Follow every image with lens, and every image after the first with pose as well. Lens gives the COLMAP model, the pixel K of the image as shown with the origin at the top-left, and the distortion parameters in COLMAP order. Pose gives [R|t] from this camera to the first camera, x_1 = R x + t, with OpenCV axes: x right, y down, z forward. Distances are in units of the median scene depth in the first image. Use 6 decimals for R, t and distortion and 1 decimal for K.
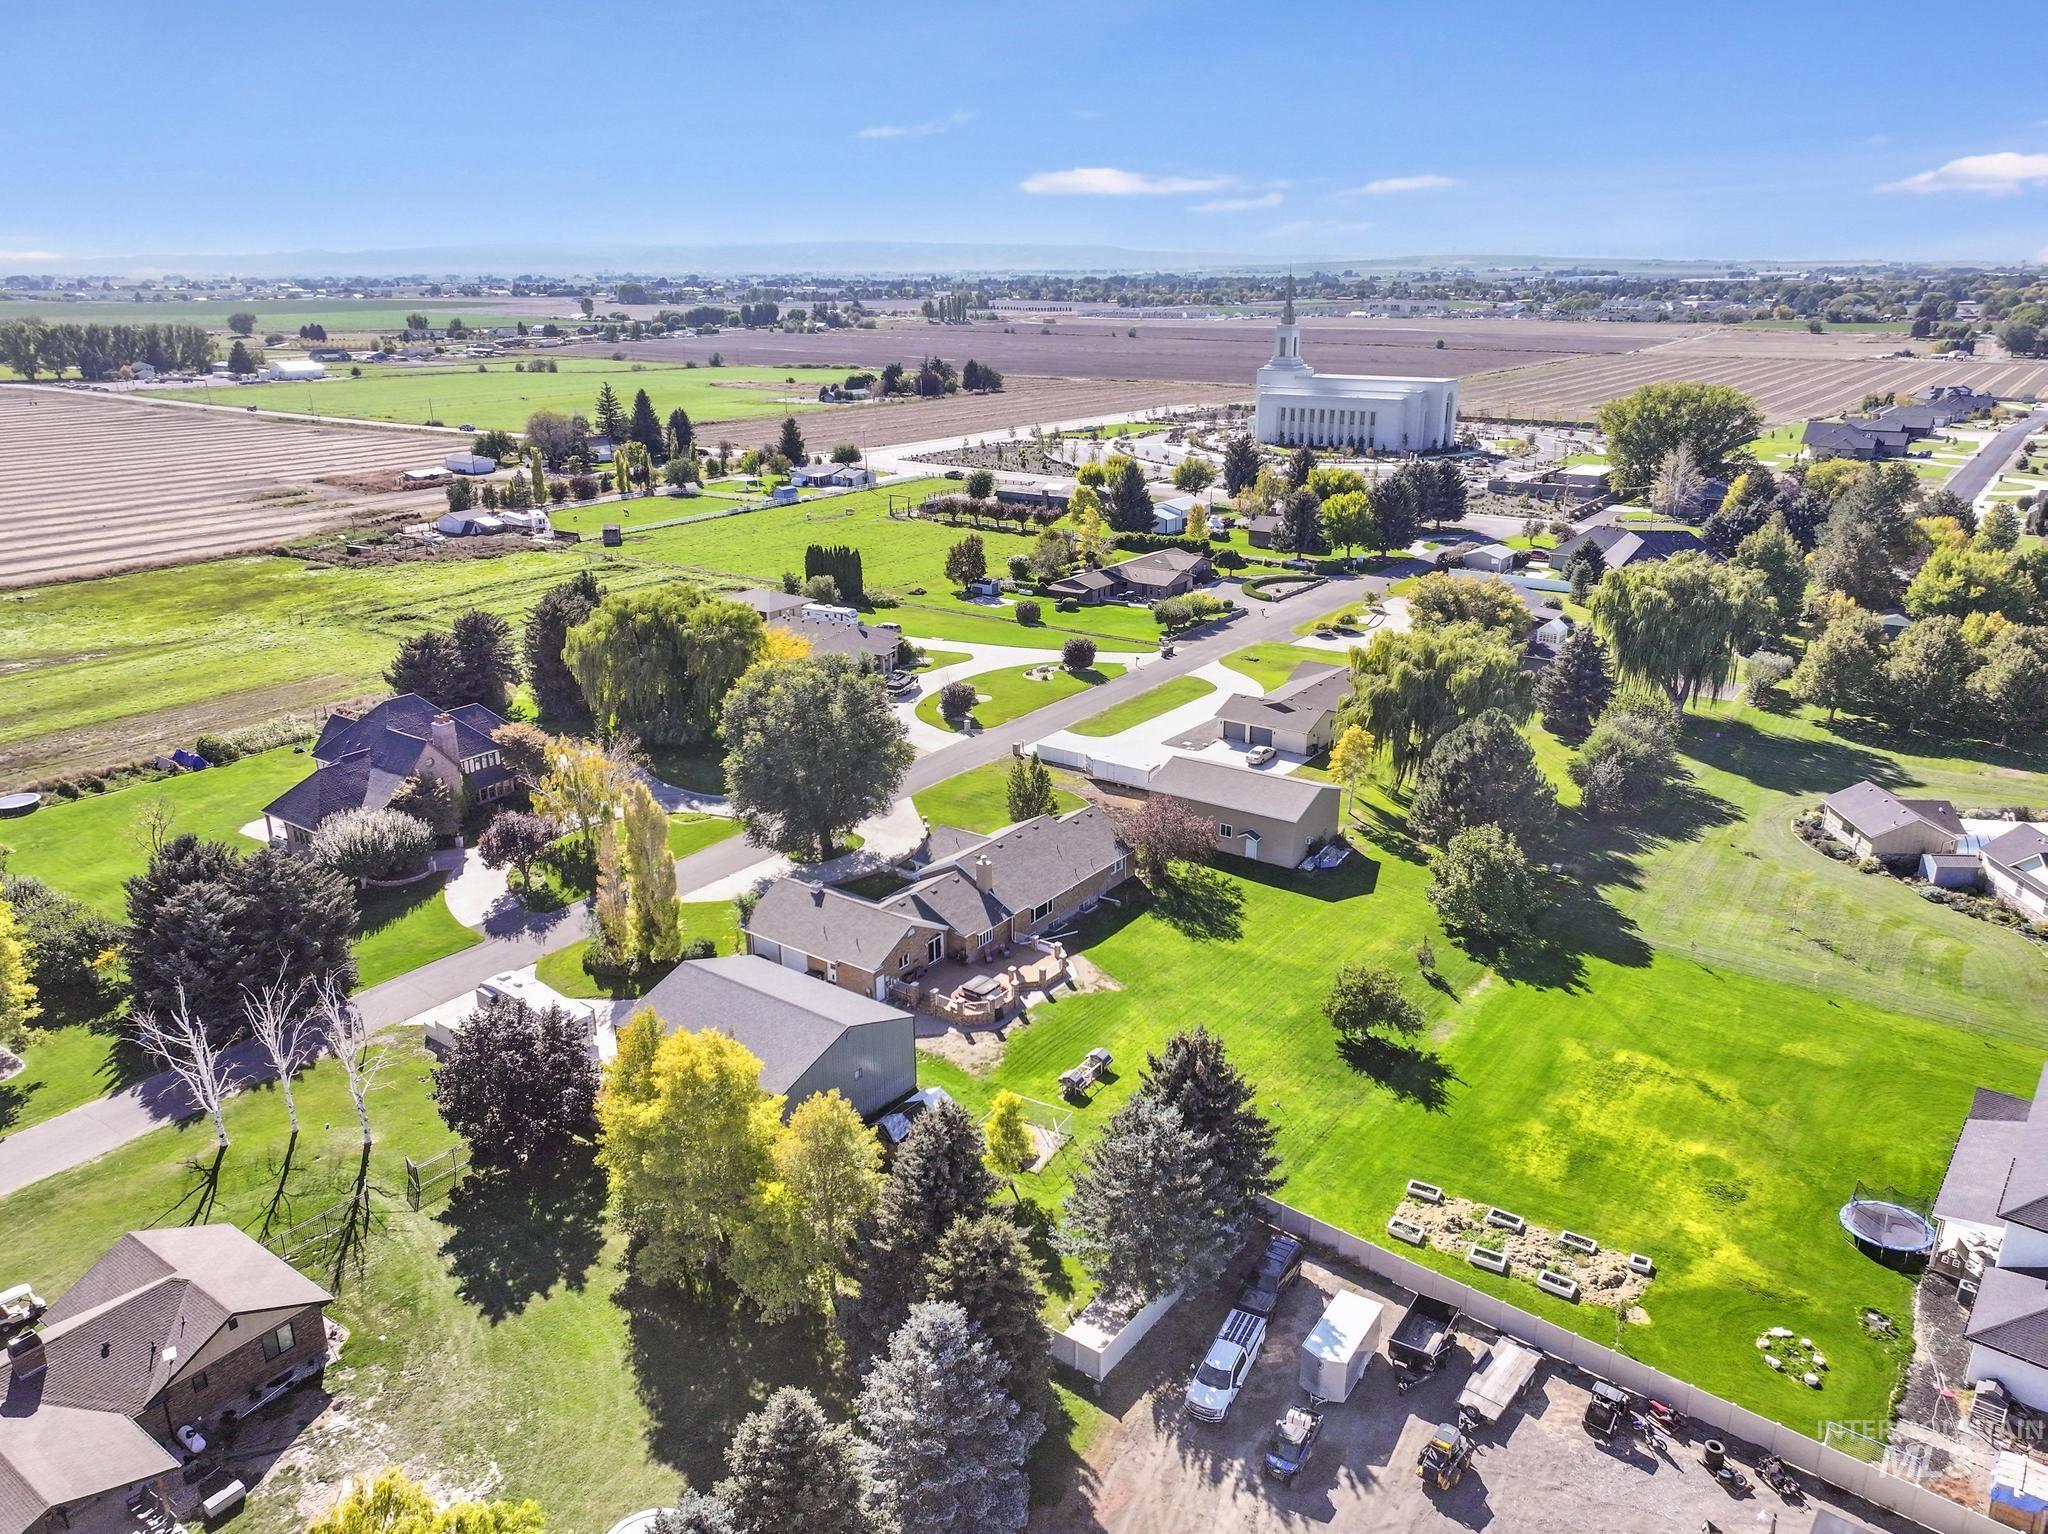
lens RADIAL K [[1441.0, 0, 1024.0], [0, 1441.0, 767.0], [0, 0, 1]] dist [0.013474, 0.002999]
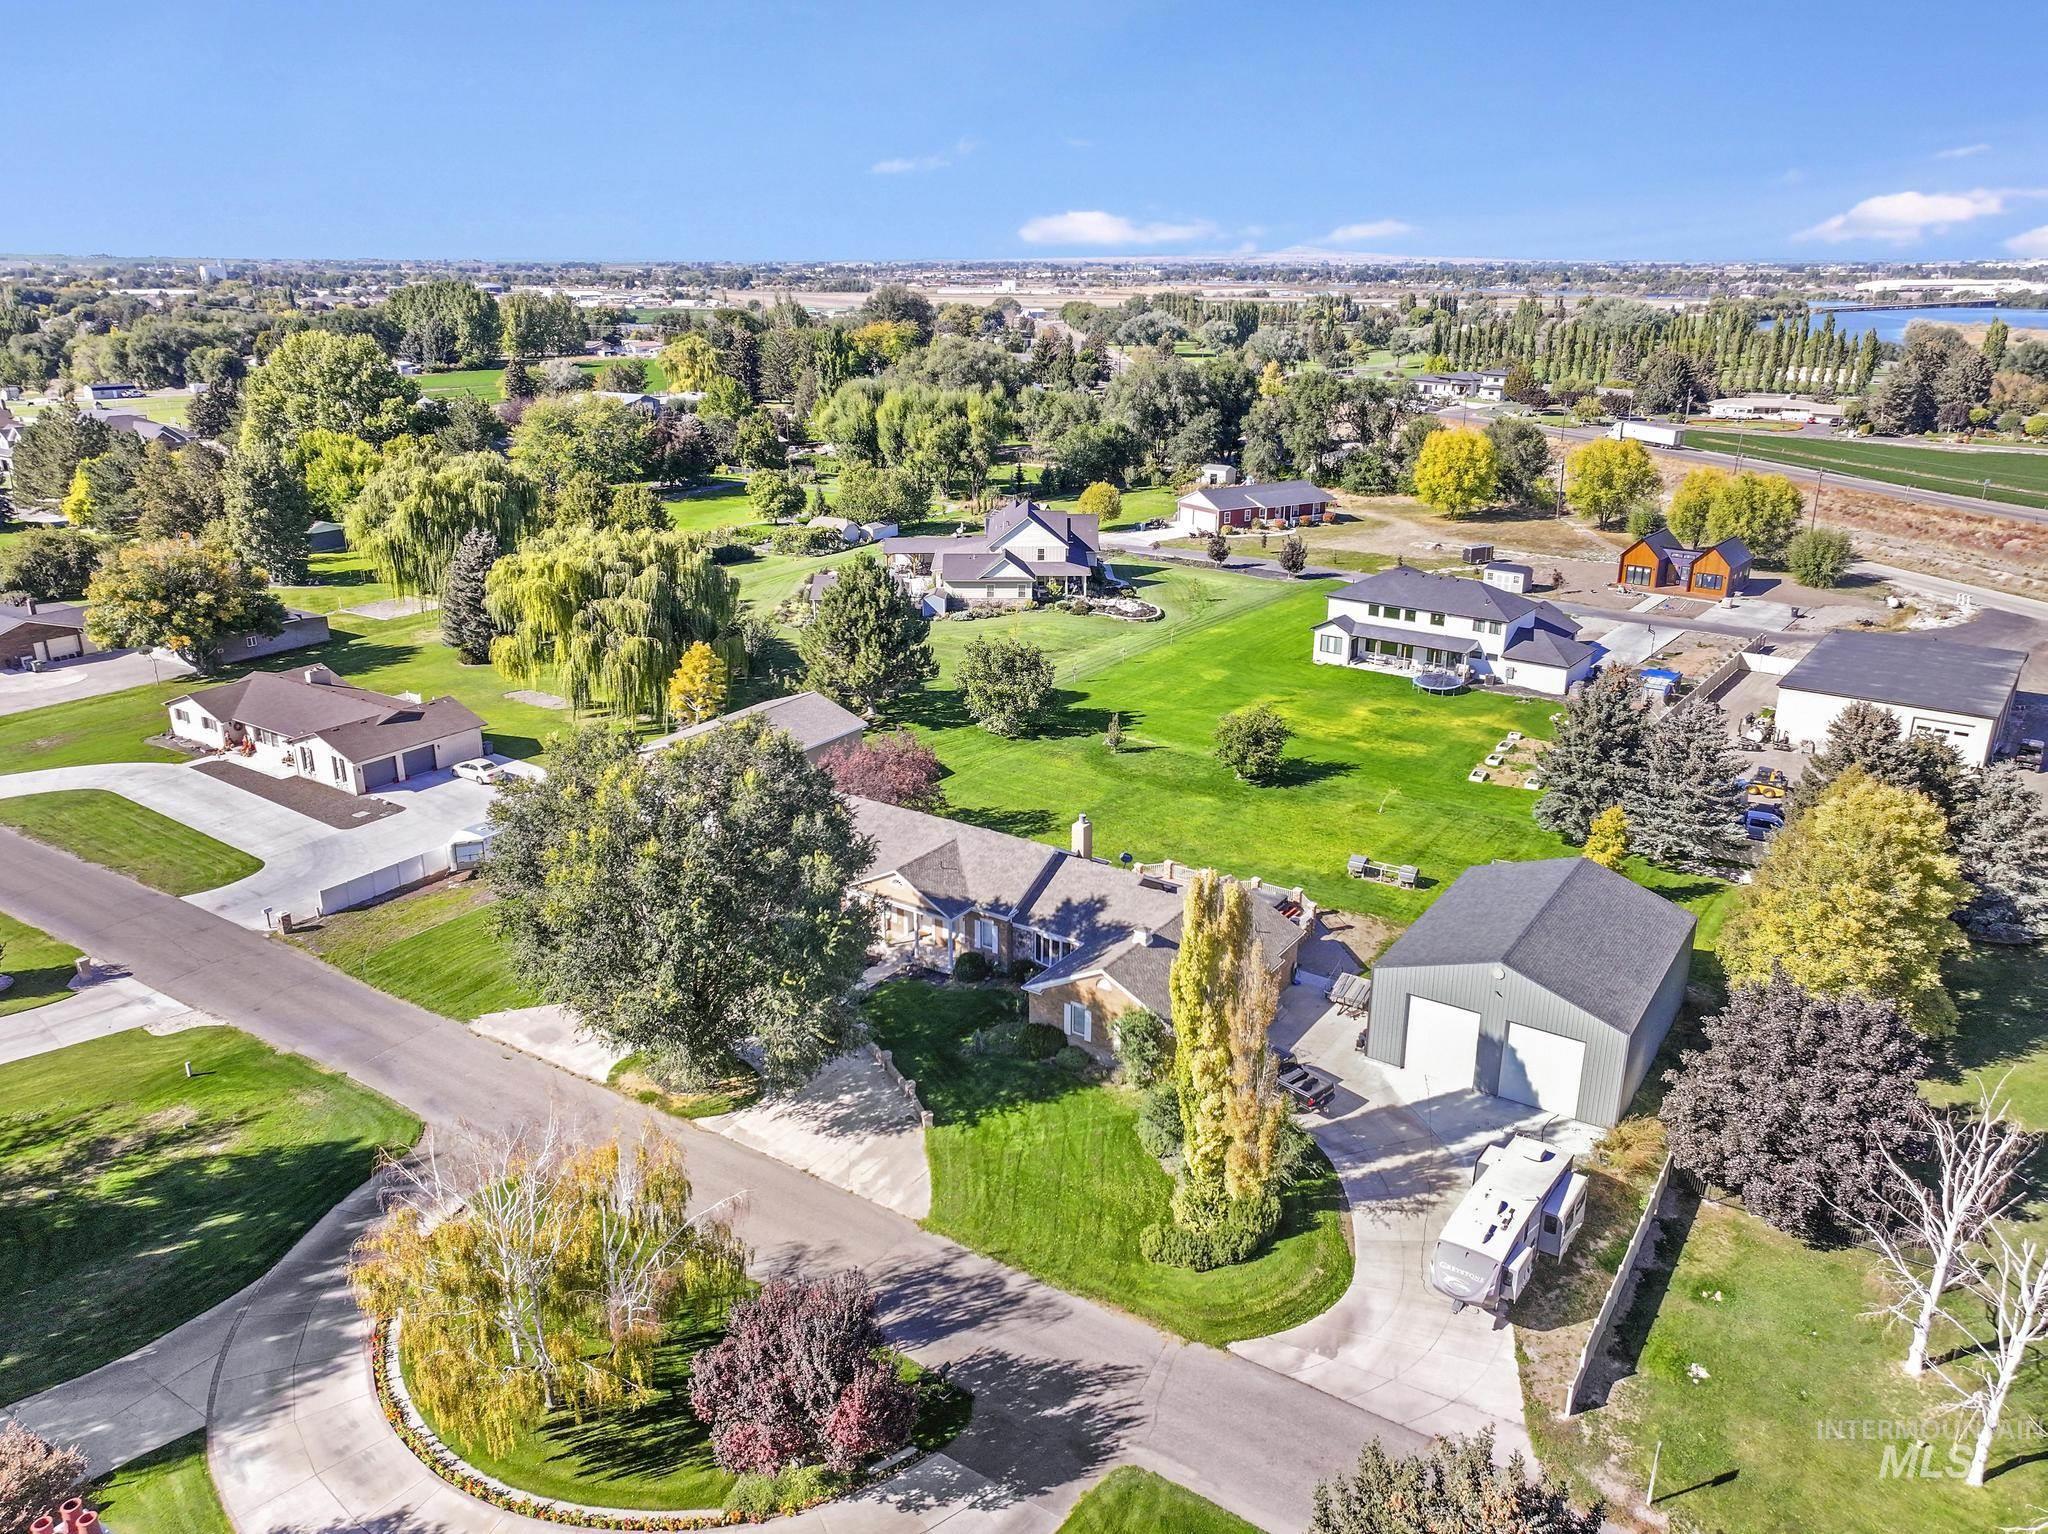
lens RADIAL K [[1465.5, 0, 1026.2], [0, 1465.5, 777.1], [0, 0, 1]] dist [0.012003, 0.006797]
pose [[-0.046385, -0.326039, 0.944218, -0.446242], [0.326821, 0.888260, 0.322772, -0.127054], [-0.943947, 0.323562, 0.065354, 0.590603]]
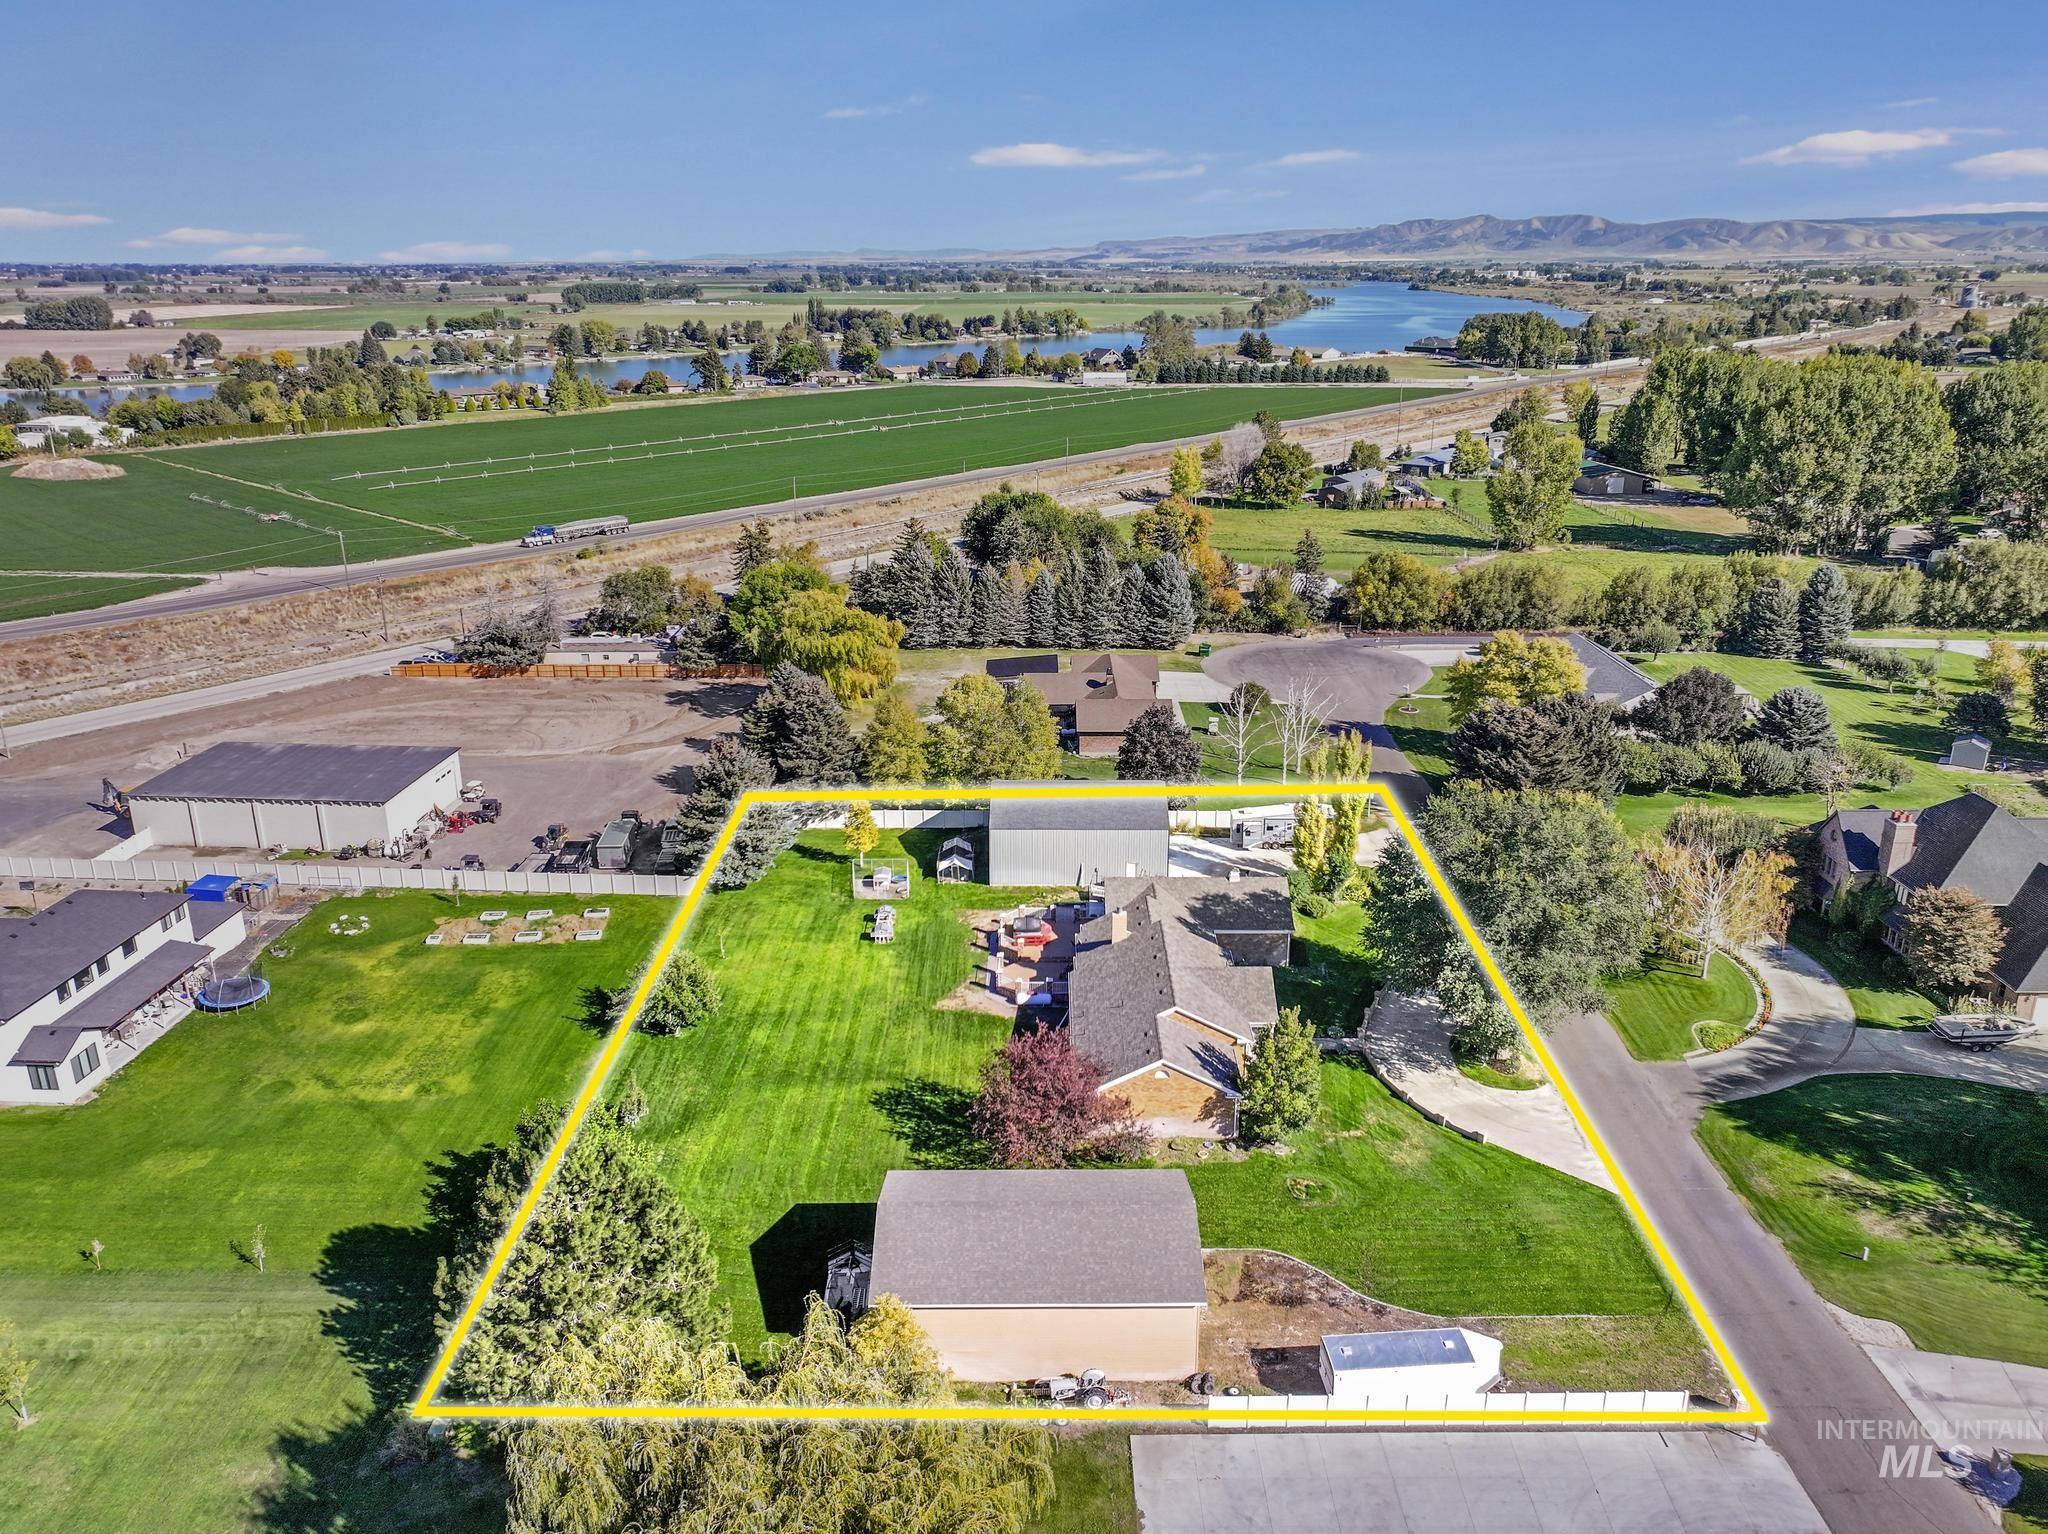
lens RADIAL K [[1461.3, 0, 1039.8], [0, 1461.3, 787.1], [0, 0, 1]] dist [0.010257, 0.002846]
pose [[-0.805384, 0.210442, -0.554140, 0.301248], [-0.185885, 0.798033, 0.573228, -0.306253], [0.562853, 0.564675, -0.603605, 0.896701]]
